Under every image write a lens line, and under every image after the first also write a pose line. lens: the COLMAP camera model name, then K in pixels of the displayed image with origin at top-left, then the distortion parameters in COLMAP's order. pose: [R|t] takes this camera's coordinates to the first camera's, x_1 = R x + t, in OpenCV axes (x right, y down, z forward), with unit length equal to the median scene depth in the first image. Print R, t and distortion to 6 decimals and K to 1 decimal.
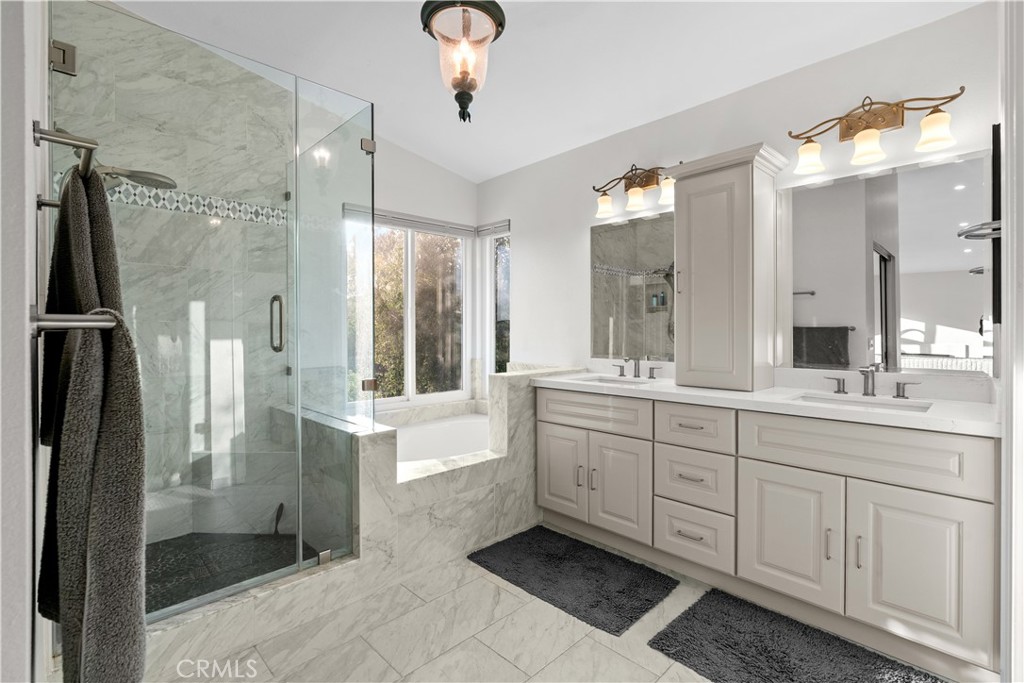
lens RADIAL K [[471.6, 0, 510.0], [0, 471.6, 334.5], [0, 0, 1]] dist [0.001931, 0.000480]
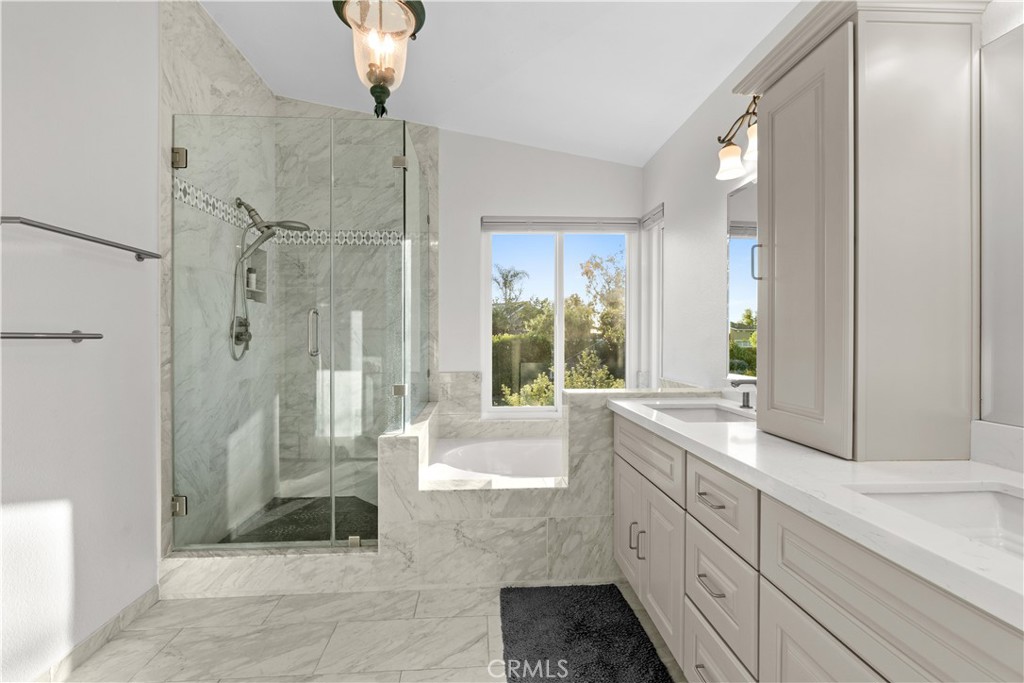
lens RADIAL K [[471.6, 0, 511.8], [0, 471.6, 339.7], [0, 0, 1]] dist [0.001931, 0.000480]
pose [[0.762221, 0.007318, -0.647276, 0.496845], [-0.008685, 0.999962, 0.001077, -0.007653], [0.647259, 0.004800, 0.762255, 0.317538]]
